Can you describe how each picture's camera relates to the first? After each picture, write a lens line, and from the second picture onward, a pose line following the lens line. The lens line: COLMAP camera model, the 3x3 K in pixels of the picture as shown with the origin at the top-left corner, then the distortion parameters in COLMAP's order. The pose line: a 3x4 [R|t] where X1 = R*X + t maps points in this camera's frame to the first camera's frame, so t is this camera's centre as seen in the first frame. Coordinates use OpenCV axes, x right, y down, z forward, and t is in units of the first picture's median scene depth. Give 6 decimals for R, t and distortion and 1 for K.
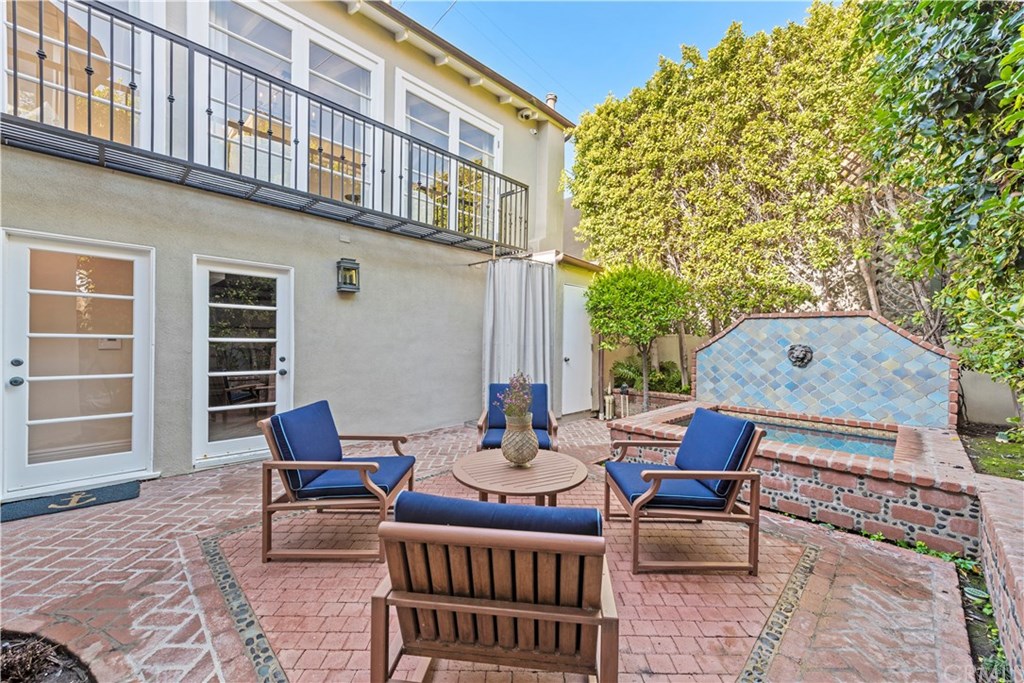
lens RADIAL K [[401.3, 0, 511.5], [0, 401.3, 346.0], [0, 0, 1]] dist [0.002266, -0.001692]
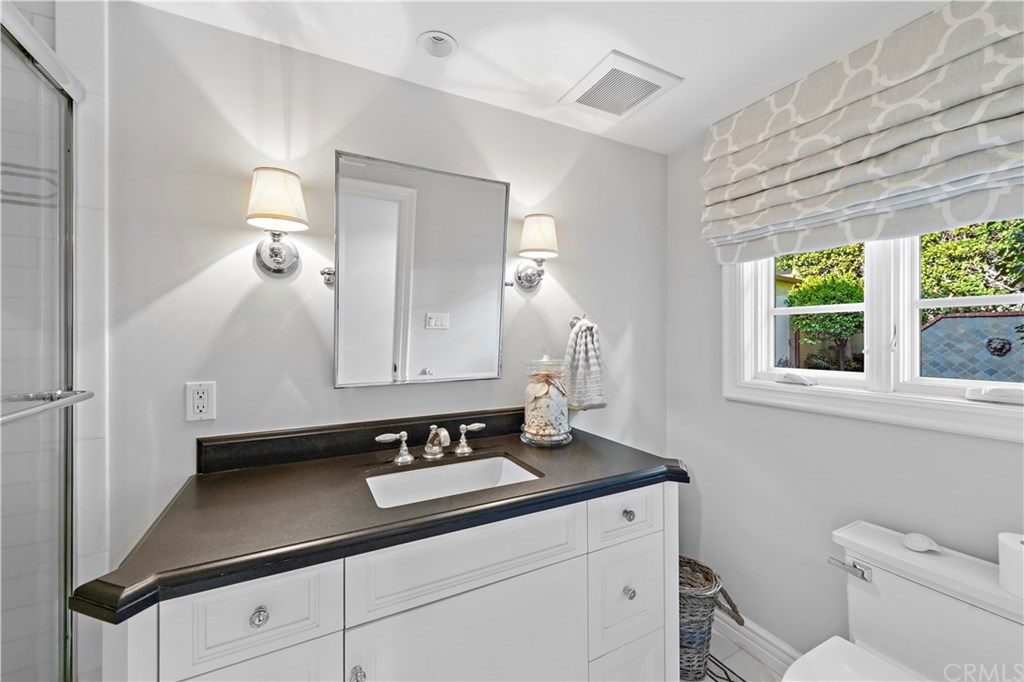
lens RADIAL K [[401.3, 0, 510.6], [0, 401.3, 337.6], [0, 0, 1]] dist [0.002266, -0.001692]
pose [[0.952596, -0.018636, -0.303666, -0.320462], [0.015015, 0.999786, -0.014255, -0.008731], [0.303866, 0.009020, 0.952672, -0.601864]]
